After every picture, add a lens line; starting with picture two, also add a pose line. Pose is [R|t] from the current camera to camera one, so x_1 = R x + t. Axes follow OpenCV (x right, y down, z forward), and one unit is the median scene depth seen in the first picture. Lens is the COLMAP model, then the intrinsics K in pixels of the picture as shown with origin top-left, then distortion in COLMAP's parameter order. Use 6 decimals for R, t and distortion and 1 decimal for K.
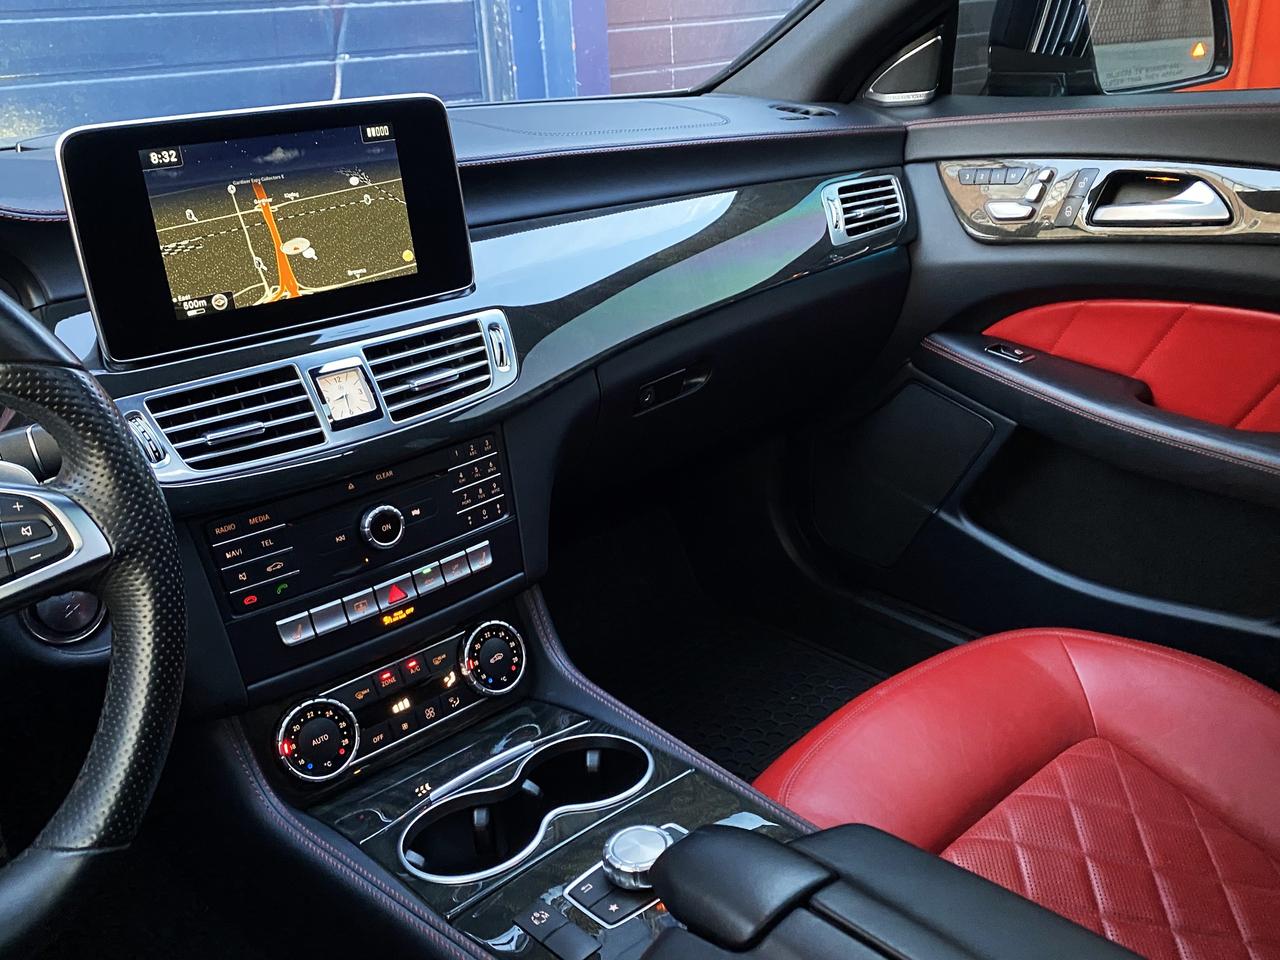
lens RADIAL K [[1158.9, 0, 641.8], [0, 1158.9, 459.5], [0, 0, 1]] dist [0.055021, -0.104967]
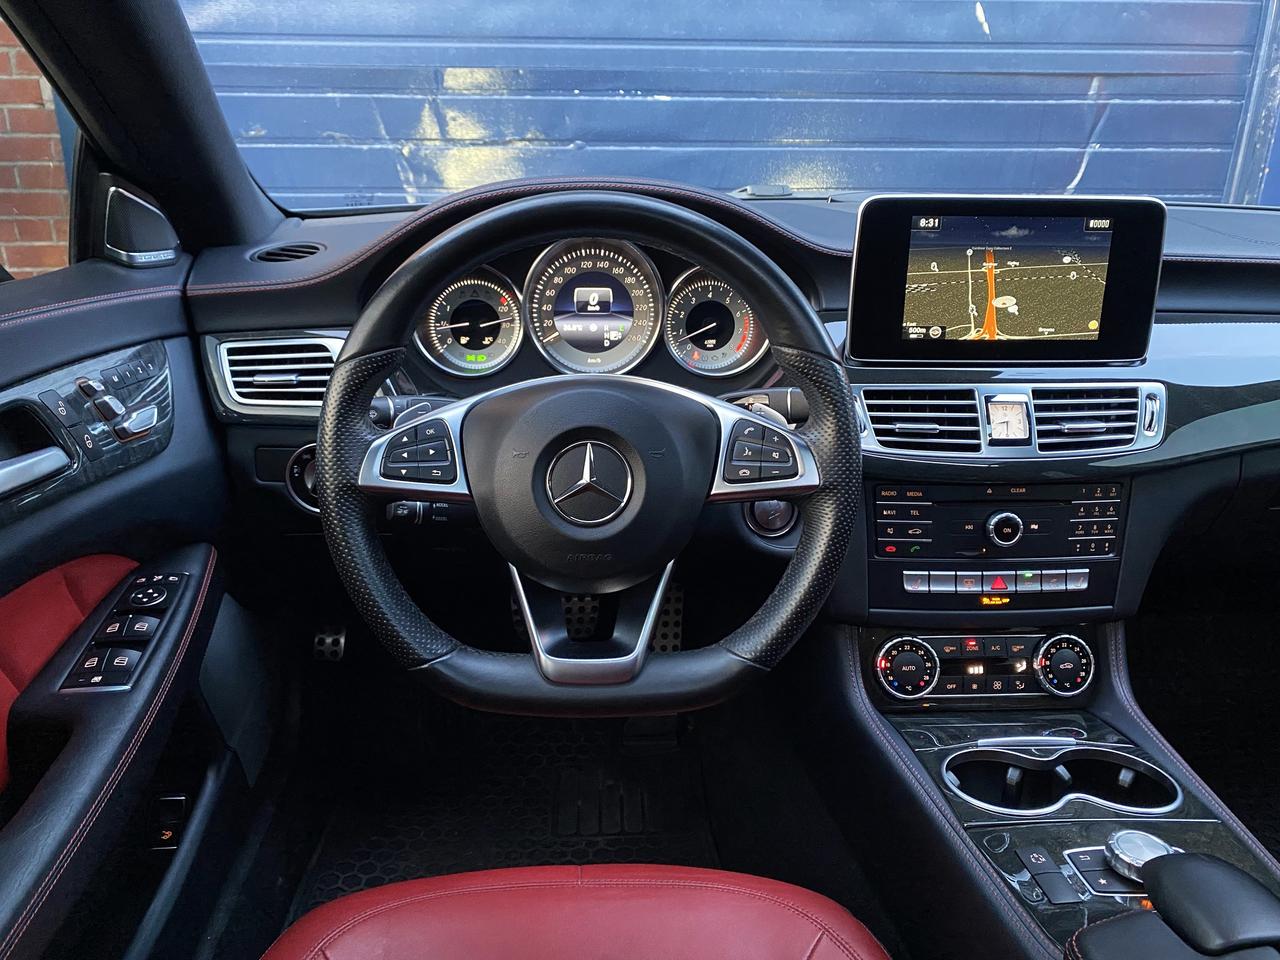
lens RADIAL K [[985.5, 0, 617.2], [0, 985.5, 466.9], [0, 0, 1]] dist [0.015065, -0.007637]
pose [[0.781968, 0.270002, -0.561805, 0.034041], [-0.274310, 0.958407, 0.078800, 0.024772], [0.559714, 0.092490, 0.823508, -0.131135]]
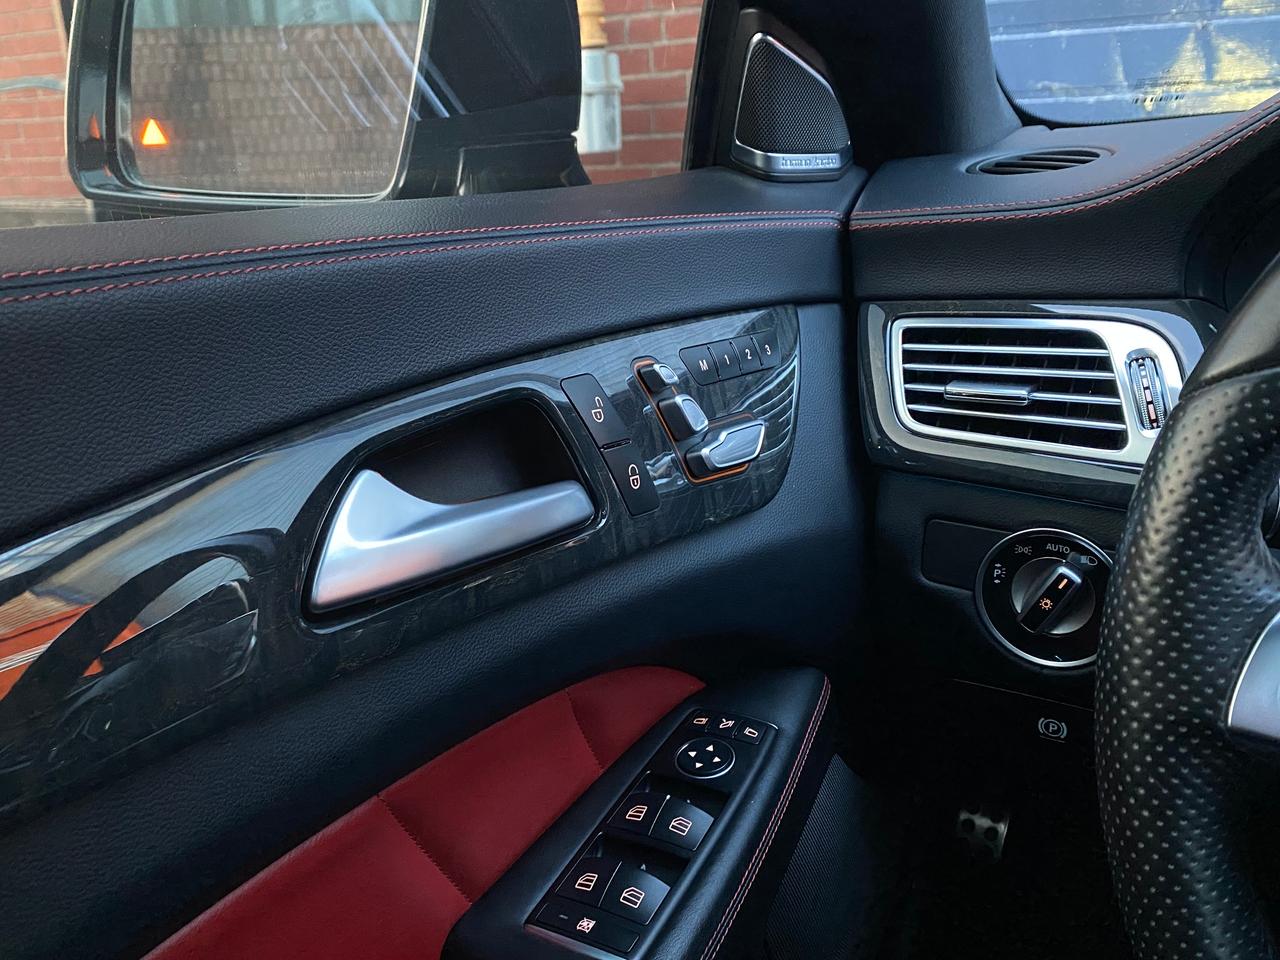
lens RADIAL K [[1117.1, 0, 623.5], [0, 1117.1, 467.1], [0, 0, 1]] dist [0.039269, -0.022032]
pose [[0.303508, 0.333350, -0.892615, -0.388392], [-0.322724, 0.917398, 0.232873, 0.079290], [0.896511, 0.217389, 0.386017, 0.130736]]
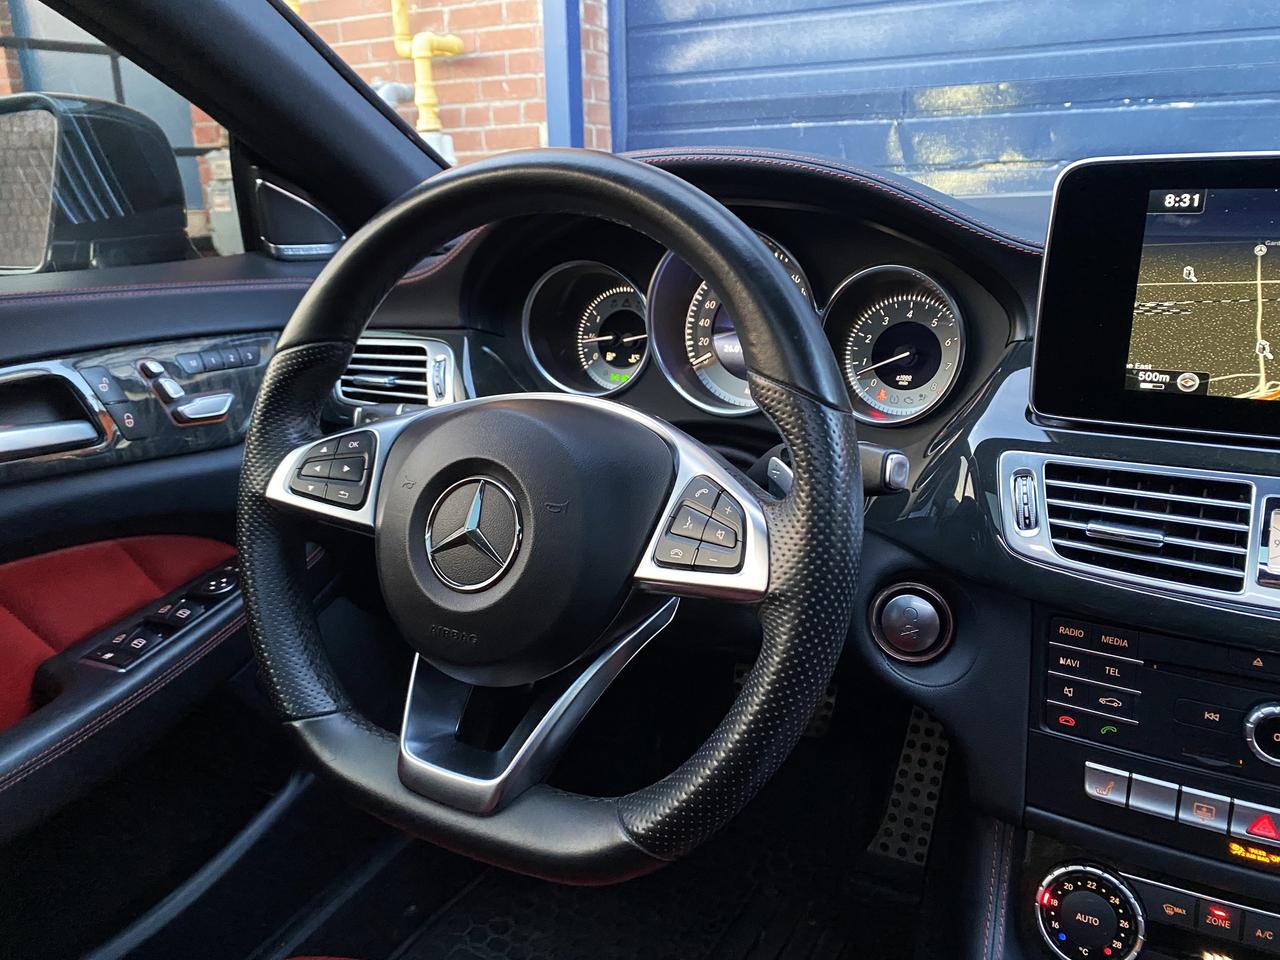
lens RADIAL K [[985.5, 0, 609.6], [0, 985.5, 463.1], [0, 0, 1]] dist [0.015065, -0.007637]
pose [[0.359891, 0.315616, -0.877989, 0.114975], [-0.327583, 0.923878, 0.197834, -0.084306], [0.873595, 0.216416, 0.435886, 0.344590]]
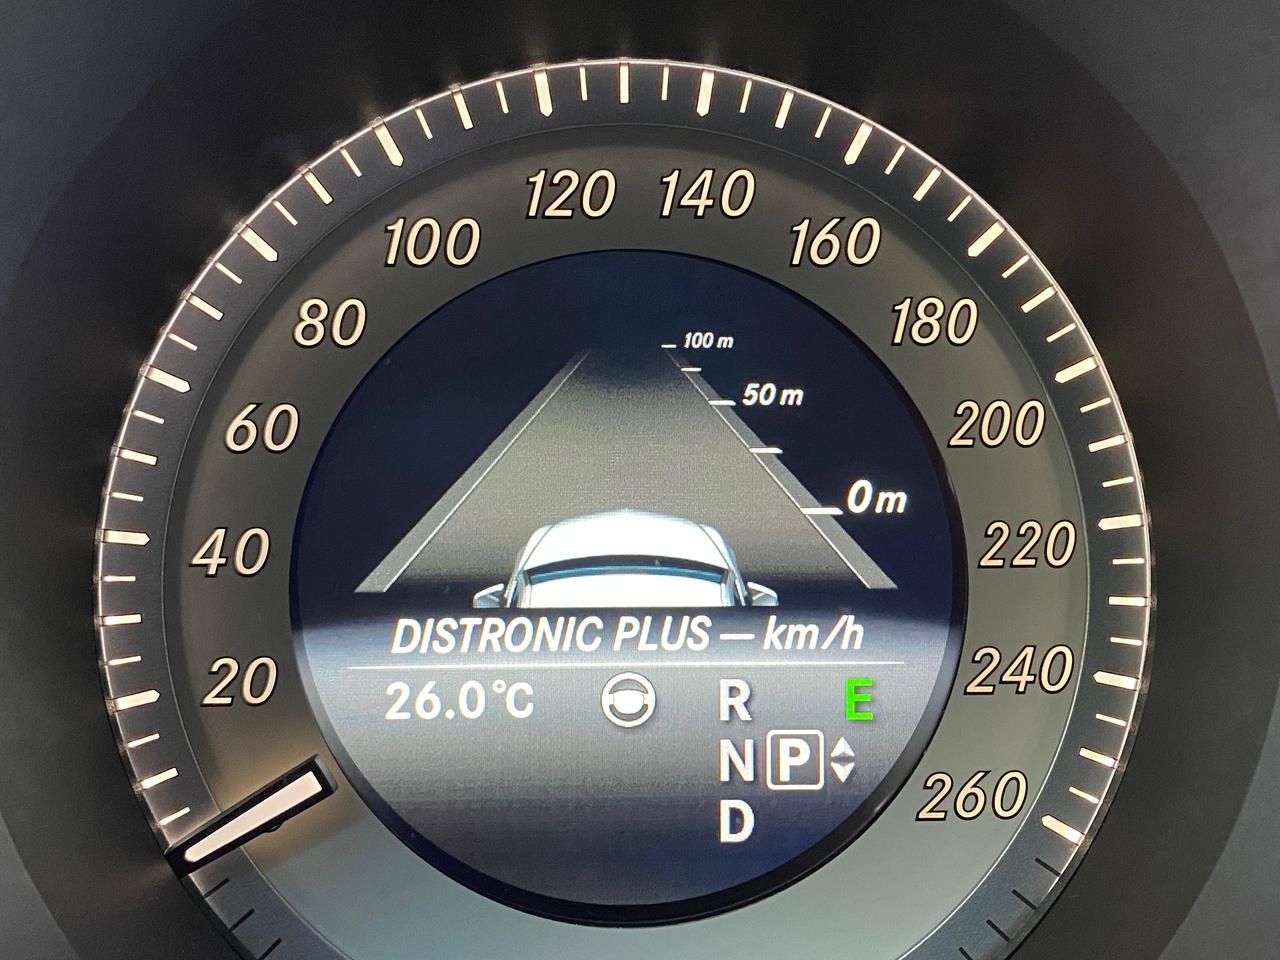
lens RADIAL K [[1383.5, 0, 637.7], [0, 1383.5, 480.4], [0, 0, 1]] dist [-0.019678, 0.000000]
pose [[0.726245, 0.230930, -0.647487, -0.635998], [-0.278217, 0.960039, 0.030346, -0.082207], [0.628621, 0.158103, 0.761472, 0.733547]]
